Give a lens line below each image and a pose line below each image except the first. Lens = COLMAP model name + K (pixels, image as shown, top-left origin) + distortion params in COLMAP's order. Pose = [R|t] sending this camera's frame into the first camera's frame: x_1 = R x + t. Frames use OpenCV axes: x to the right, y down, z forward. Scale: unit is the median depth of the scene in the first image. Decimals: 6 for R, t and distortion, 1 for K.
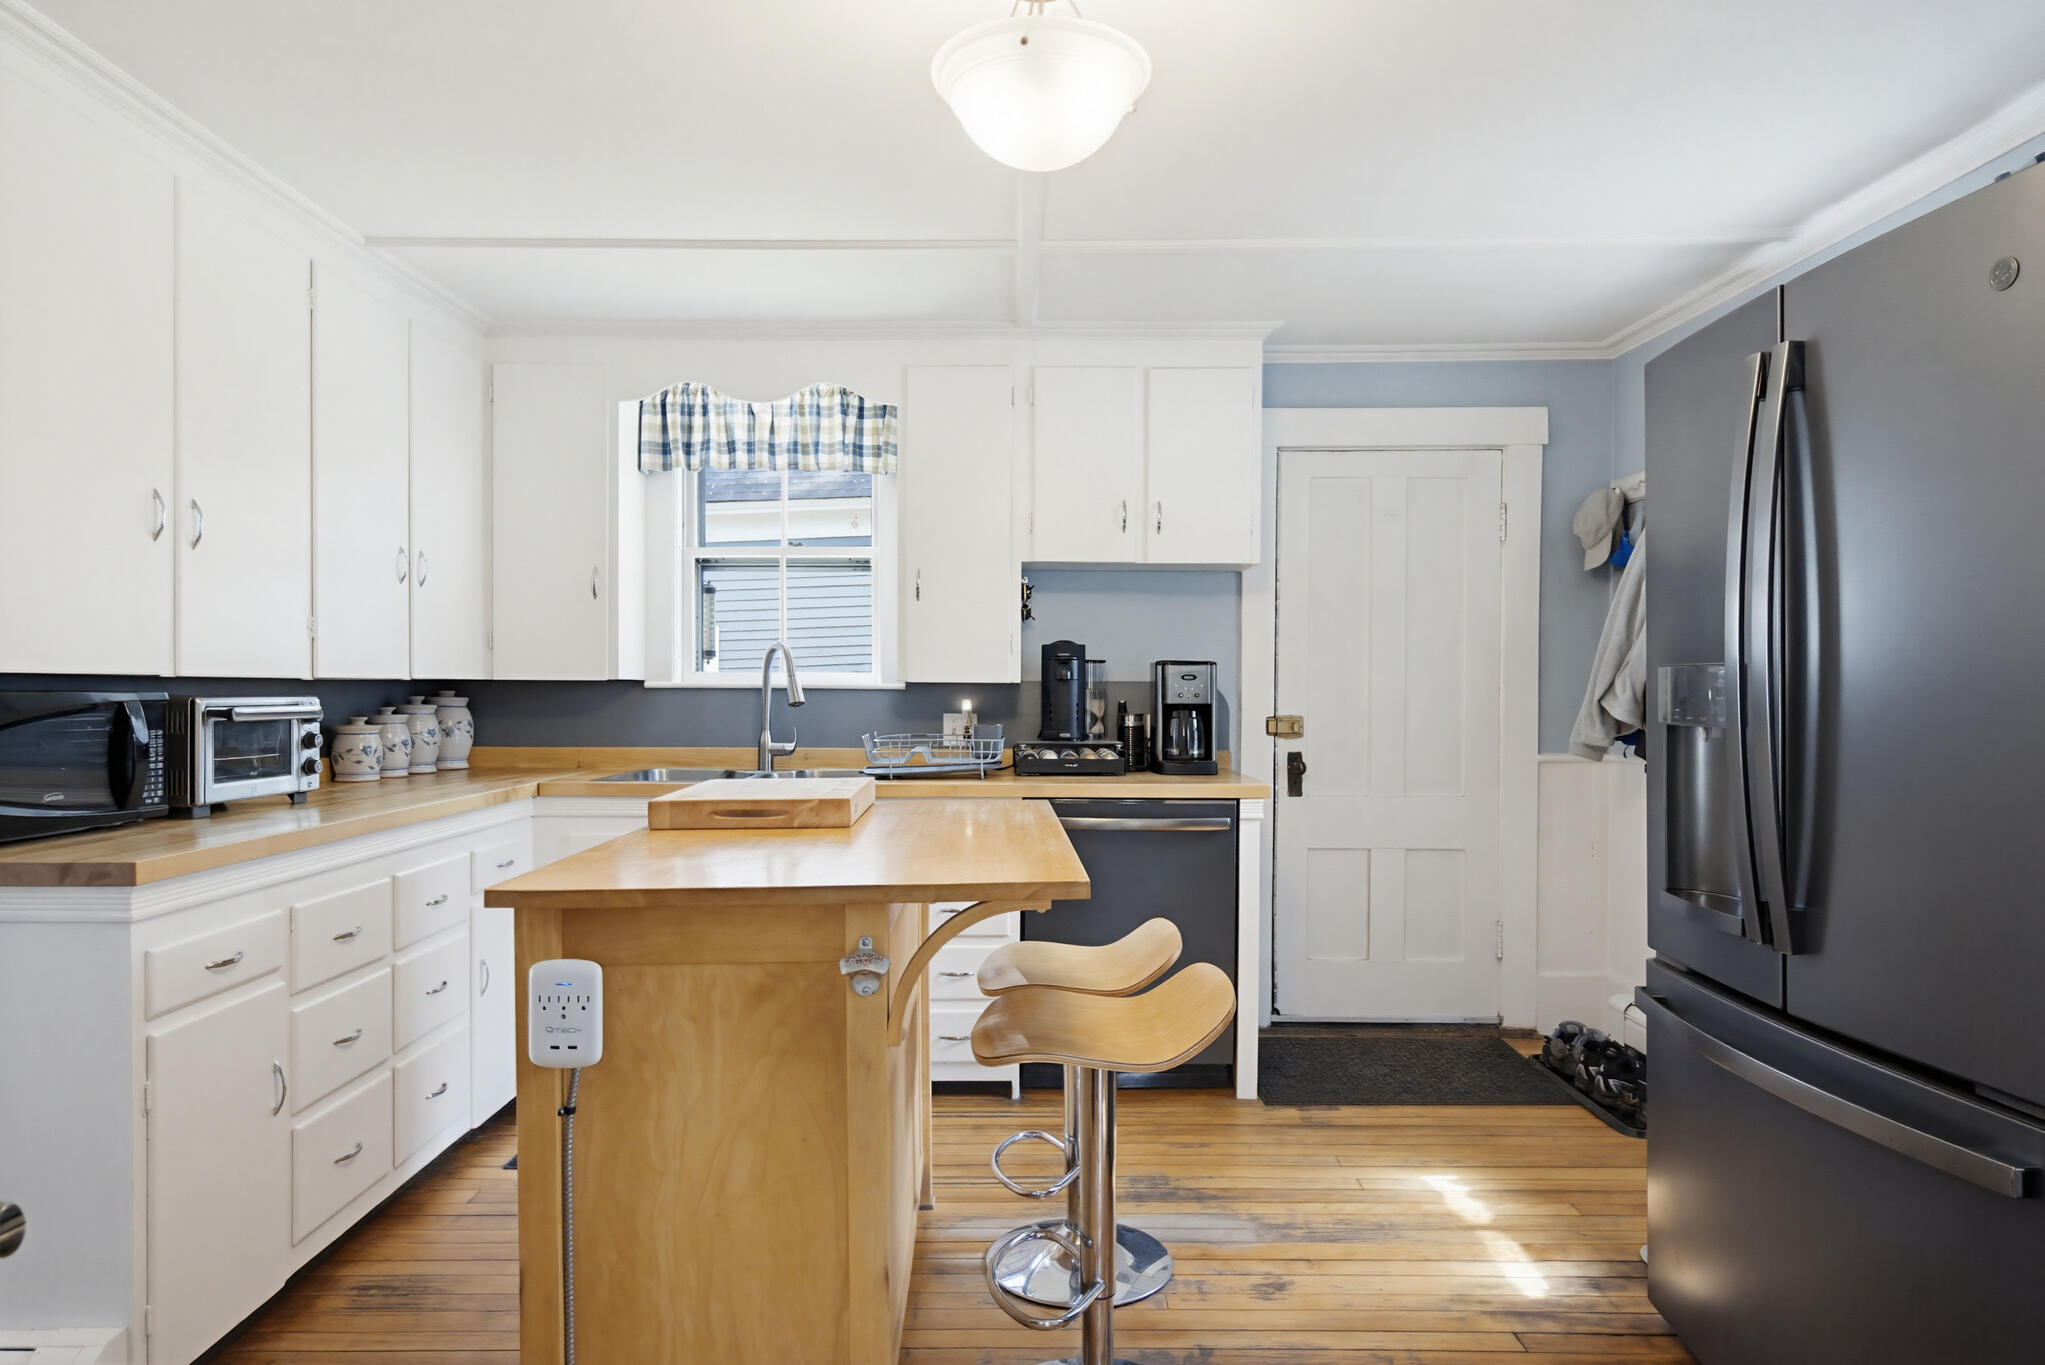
lens RADIAL K [[1181.2, 0, 1026.9], [0, 1181.2, 685.6], [0, 0, 1]] dist [0.003149, -0.000696]
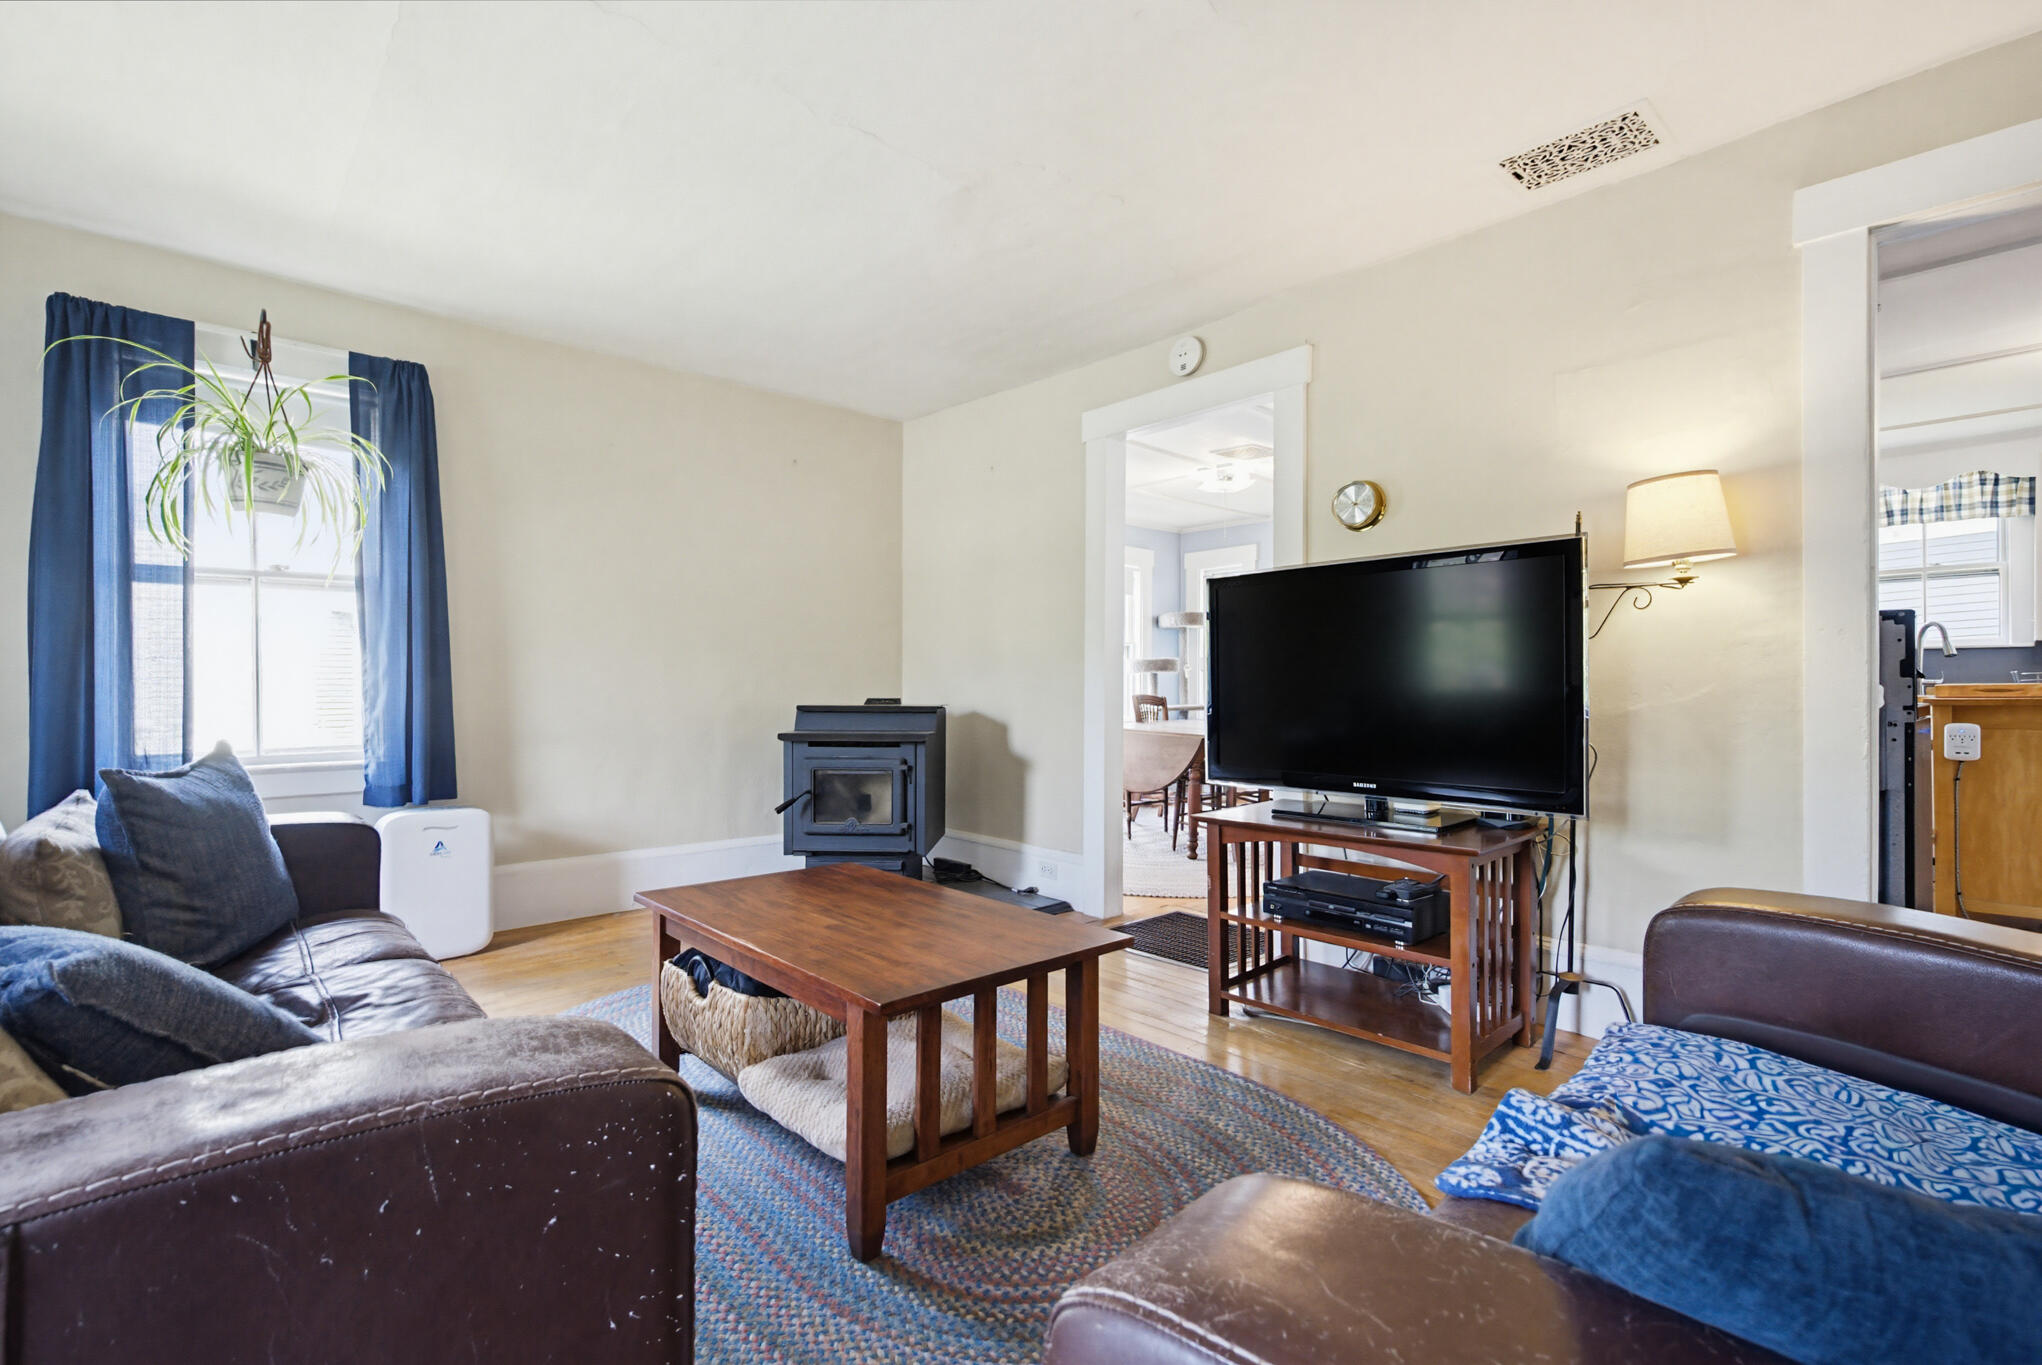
lens RADIAL K [[928.1, 0, 1009.1], [0, 928.1, 694.7], [0, 0, 1]] dist [0.001817, -0.002727]
pose [[0.679653, -0.004549, -0.733519, -0.129705], [0.007147, 0.999974, 0.000422, 0.060999], [0.733499, -0.005529, 0.679668, -0.930716]]
